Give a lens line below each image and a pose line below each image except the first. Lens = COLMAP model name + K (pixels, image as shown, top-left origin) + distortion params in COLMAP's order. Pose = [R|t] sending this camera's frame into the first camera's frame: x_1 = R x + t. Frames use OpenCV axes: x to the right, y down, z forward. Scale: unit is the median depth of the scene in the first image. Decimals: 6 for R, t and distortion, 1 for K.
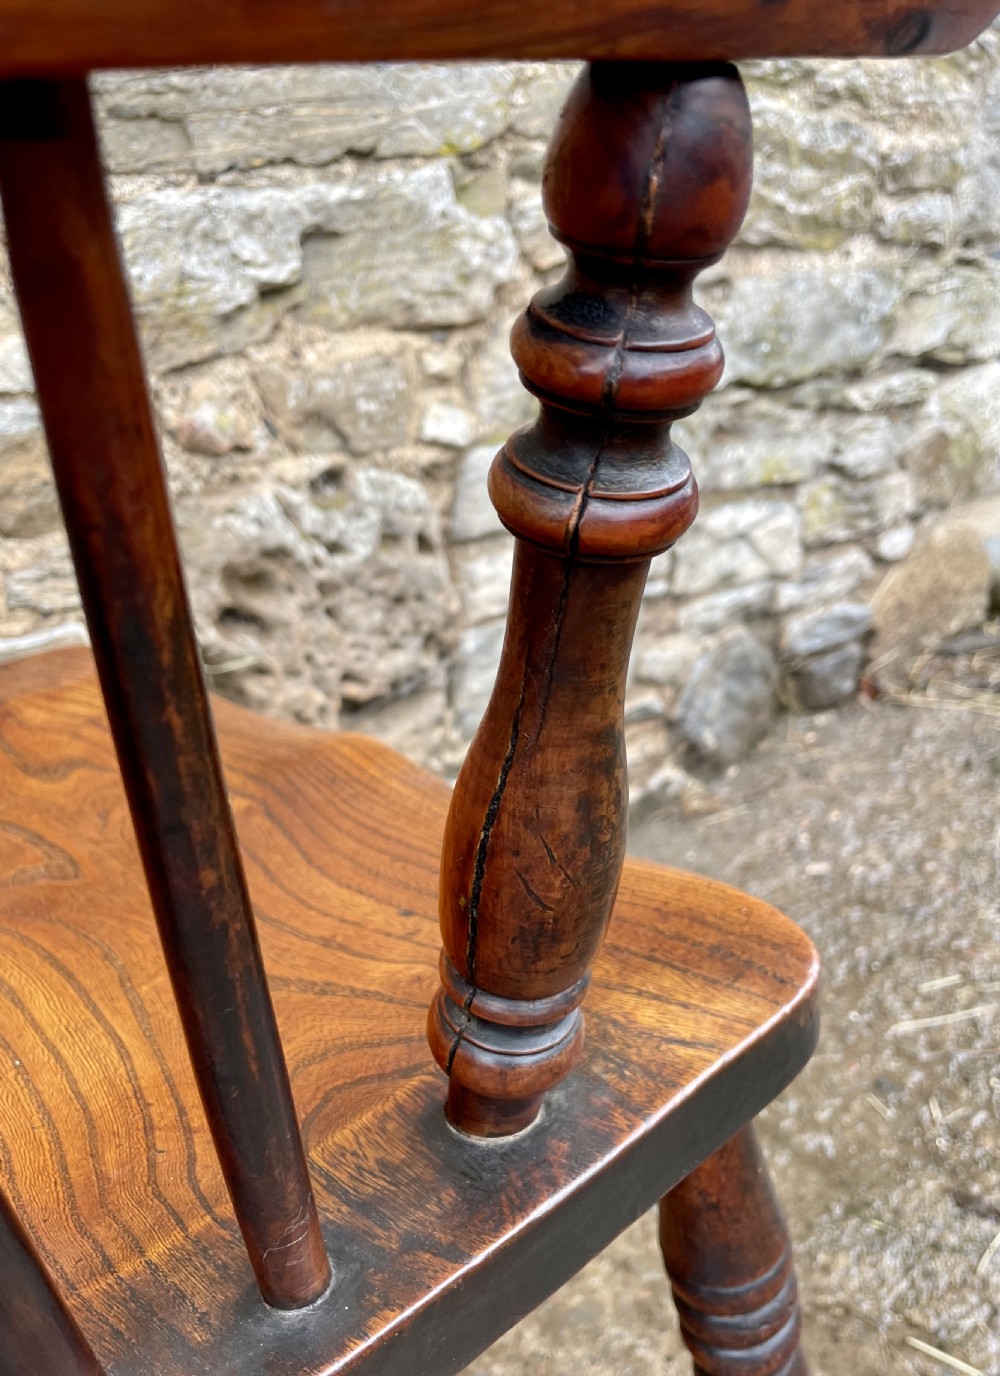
lens RADIAL K [[1171.0, 0, 501.6], [0, 1171.0, 743.9], [0, 0, 1]] dist [0.076001, -0.110621]
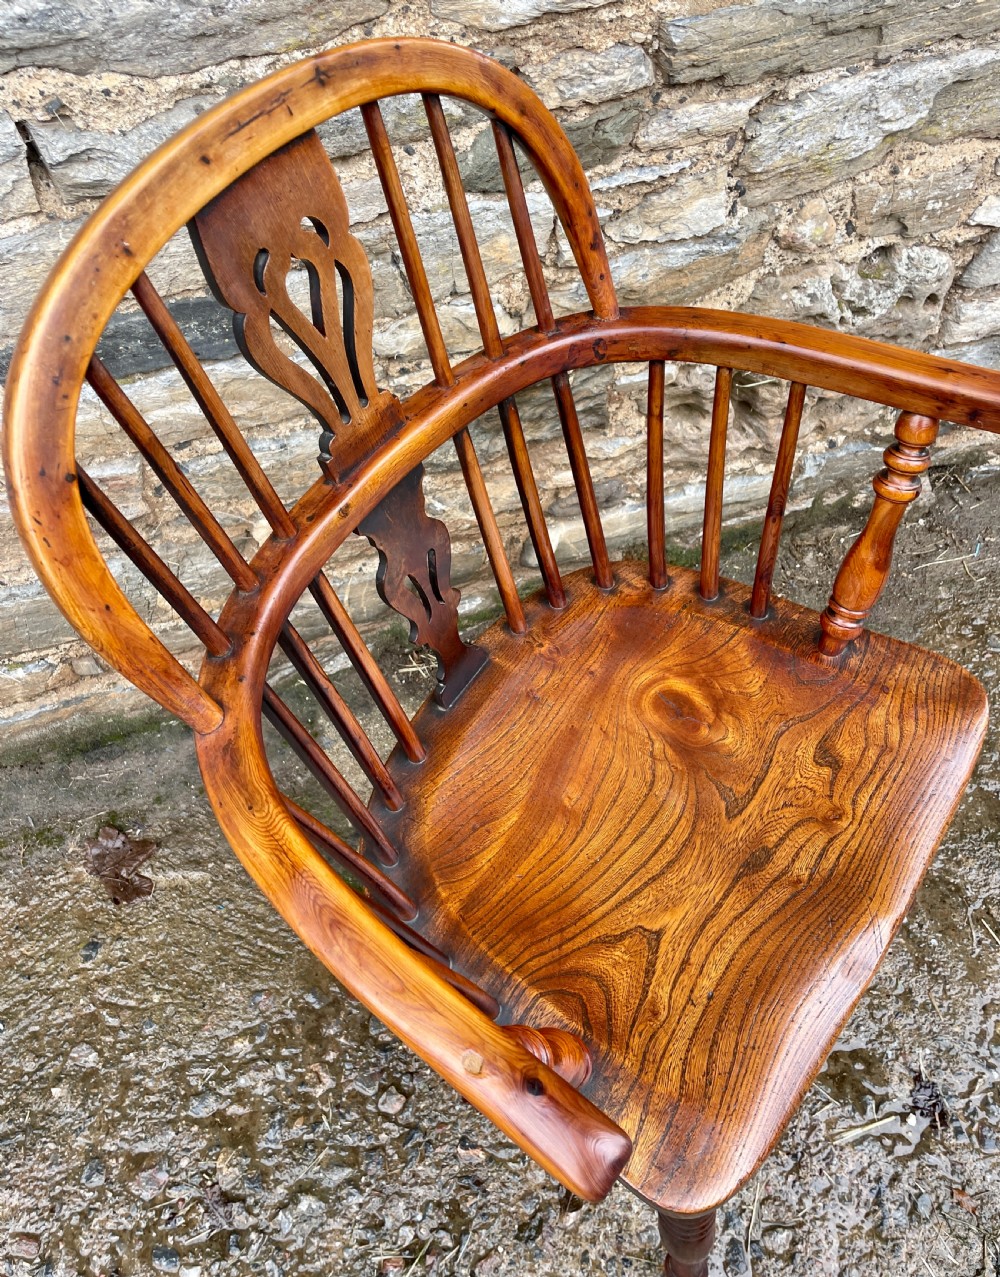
lens RADIAL K [[1012.4, 0, 490.8], [0, 1012.4, 618.9], [0, 0, 1]] dist [0.086999, -0.122025]
pose [[0.905240, 0.378438, -0.193199, -0.167894], [-0.207805, 0.790913, 0.575564, -0.484249], [0.370619, -0.480876, 0.794607, -0.256545]]
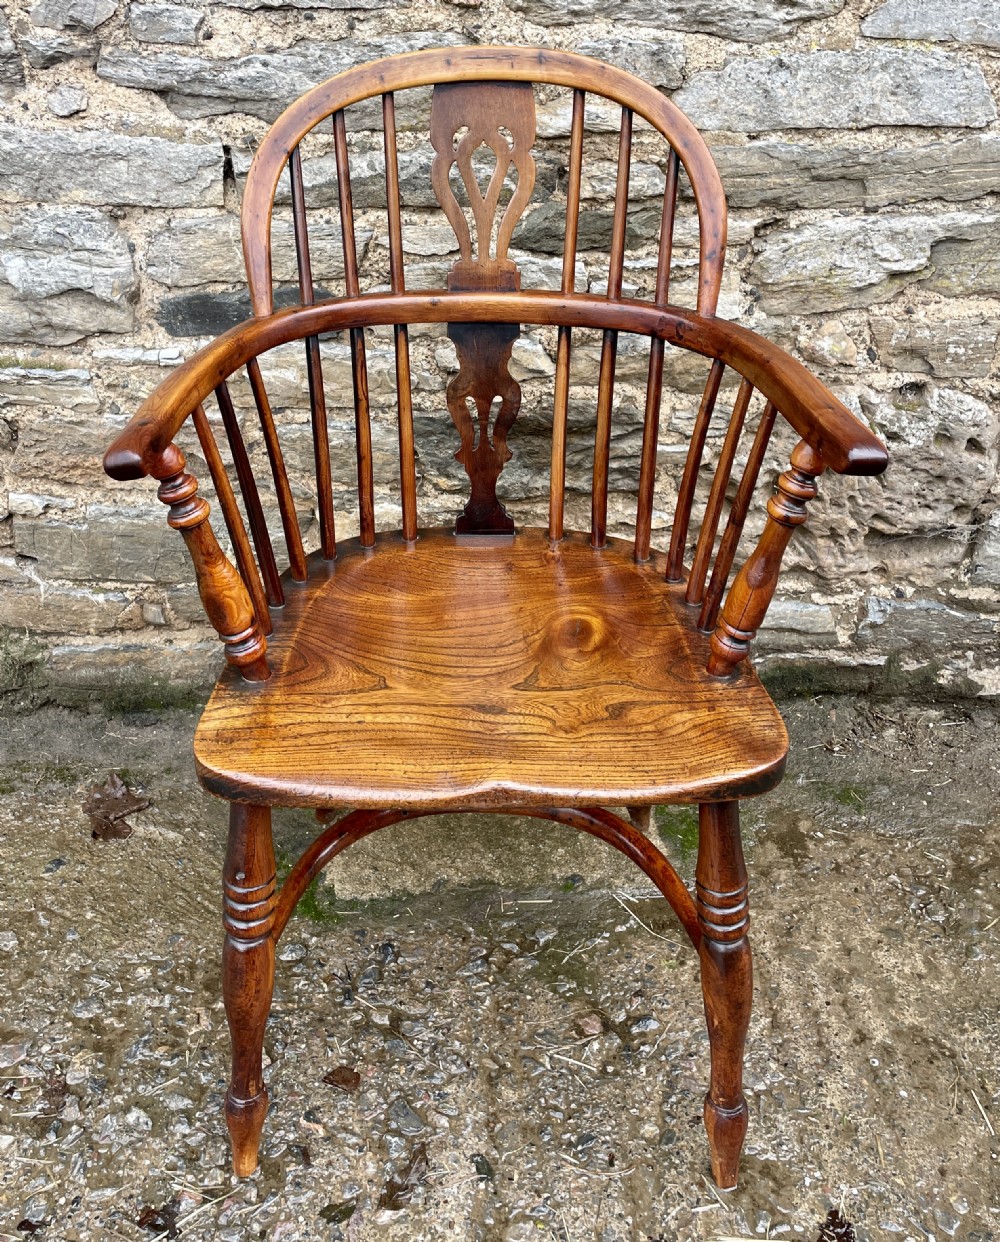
lens RADIAL K [[1233.2, 0, 466.1], [0, 1233.2, 458.2], [0, 0, 1]] dist [0.084923, -0.117513]
pose [[0.717402, 0.365261, -0.593227, 0.409205], [-0.294840, 0.930699, 0.216493, -0.325911], [0.631192, 0.019595, 0.775379, -0.537221]]
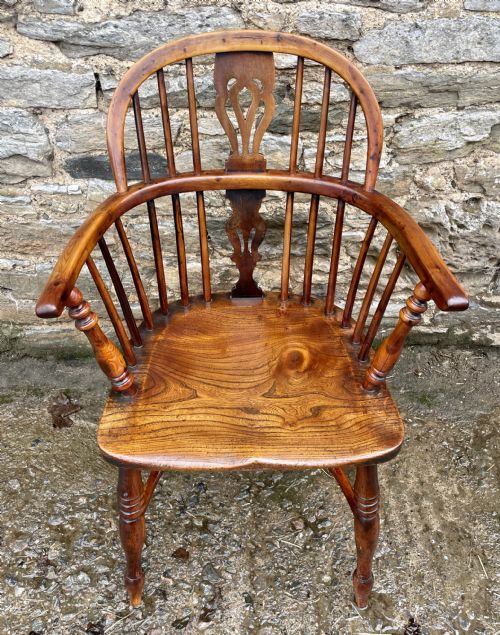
lens RADIAL K [[596.6, 0, 249.5], [0, 596.6, 295.2], [0, 0, 1]] dist [0.081506, -0.108649]
pose [[0.734111, 0.485945, -0.474277, 0.246175], [-0.295294, 0.857428, 0.421449, -0.486777], [0.611460, -0.169339, 0.772943, -0.431730]]
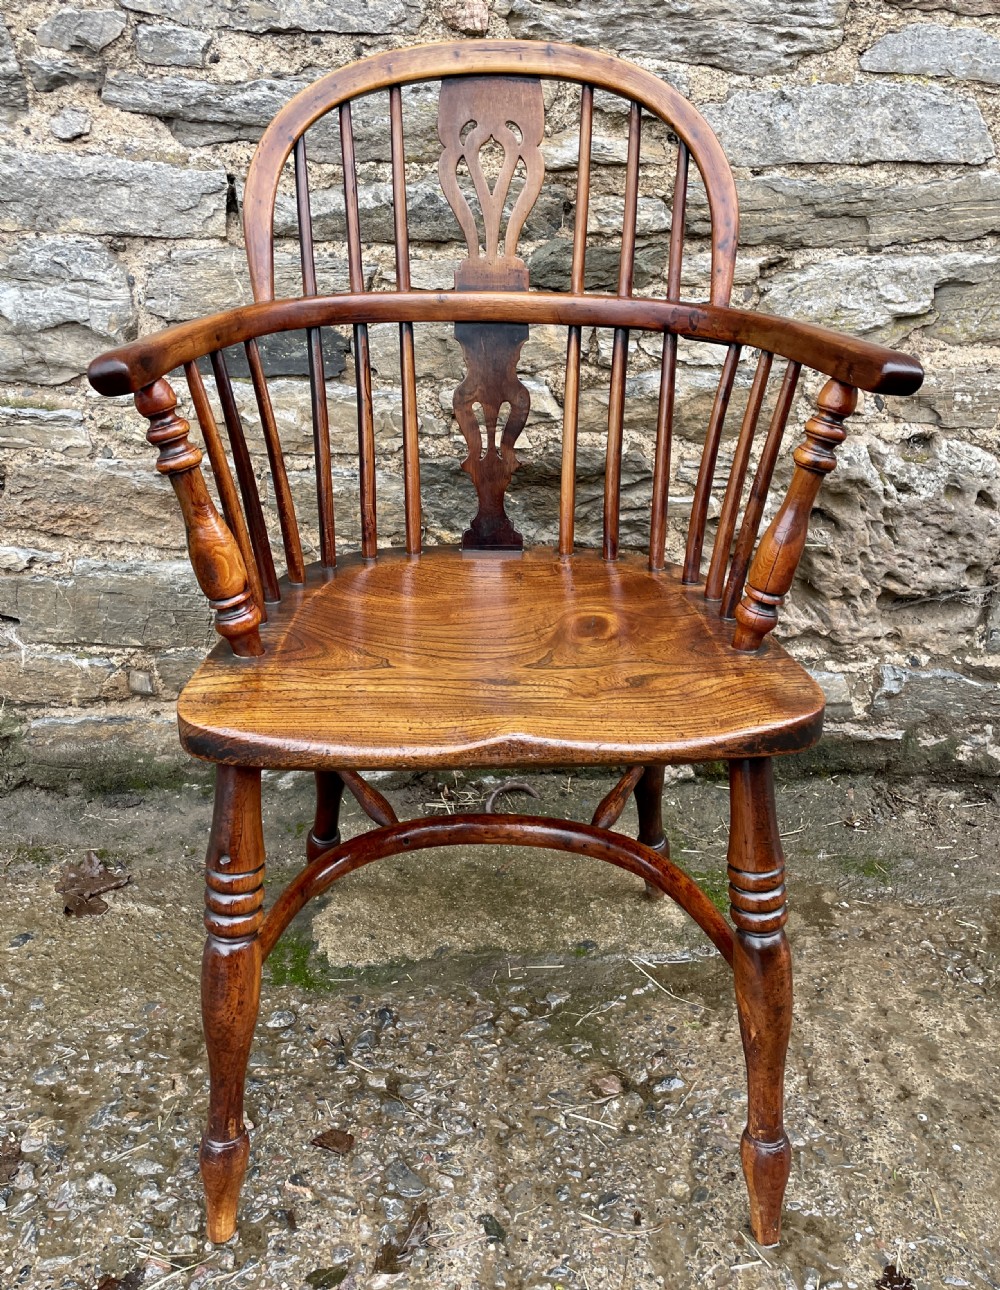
lens RADIAL K [[1193.9, 0, 494.2], [0, 1193.9, 541.9], [0, 0, 1]] dist [0.085984, -0.119430]
pose [[0.734920, 0.288160, -0.613887, 0.419761], [-0.299993, 0.949985, 0.086786, -0.083782], [0.608191, 0.120381, 0.784609, -0.457912]]
